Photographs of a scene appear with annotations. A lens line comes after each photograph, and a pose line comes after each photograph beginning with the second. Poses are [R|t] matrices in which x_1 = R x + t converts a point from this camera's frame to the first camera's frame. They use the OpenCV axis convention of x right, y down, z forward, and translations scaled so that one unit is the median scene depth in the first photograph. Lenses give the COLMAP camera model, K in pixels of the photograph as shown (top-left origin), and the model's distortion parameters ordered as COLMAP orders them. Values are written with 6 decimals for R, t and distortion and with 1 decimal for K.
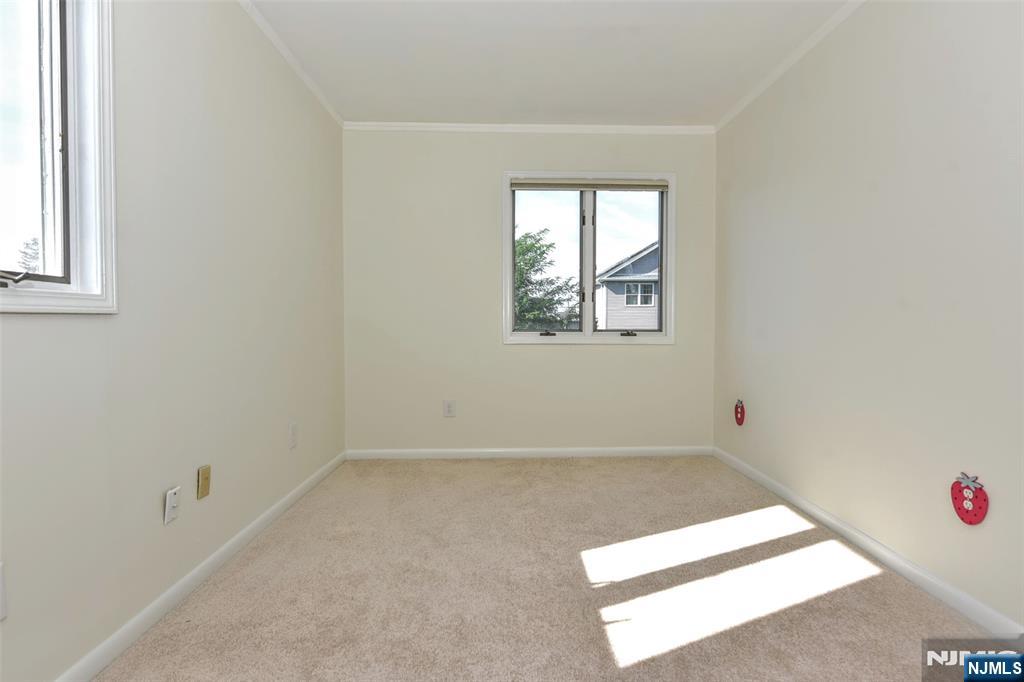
lens RADIAL K [[510.3, 0, 512.0], [0, 510.3, 335.9], [0, 0, 1]] dist [0.002712, 0.000342]
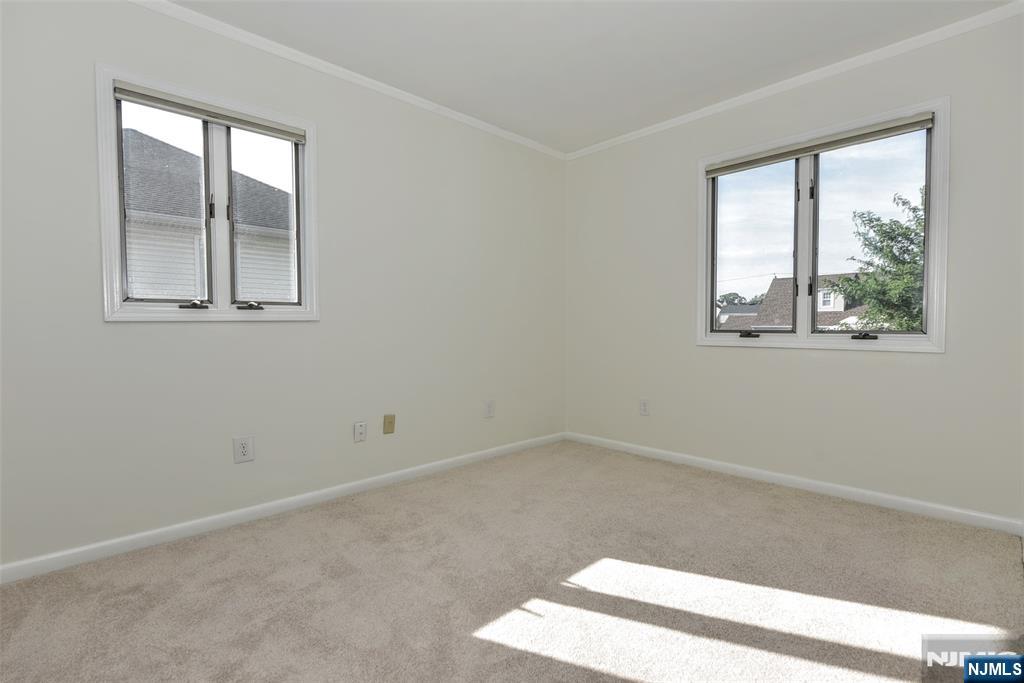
lens RADIAL K [[491.0, 0, 512.0], [0, 491.0, 341.5], [0, 0, 1]] dist [-0.002946, -0.000770]
pose [[0.654298, 0.019210, -0.755993, 0.584693], [-0.012820, 0.999815, 0.014309, -0.000275], [0.756128, 0.000329, 0.654424, 0.205061]]
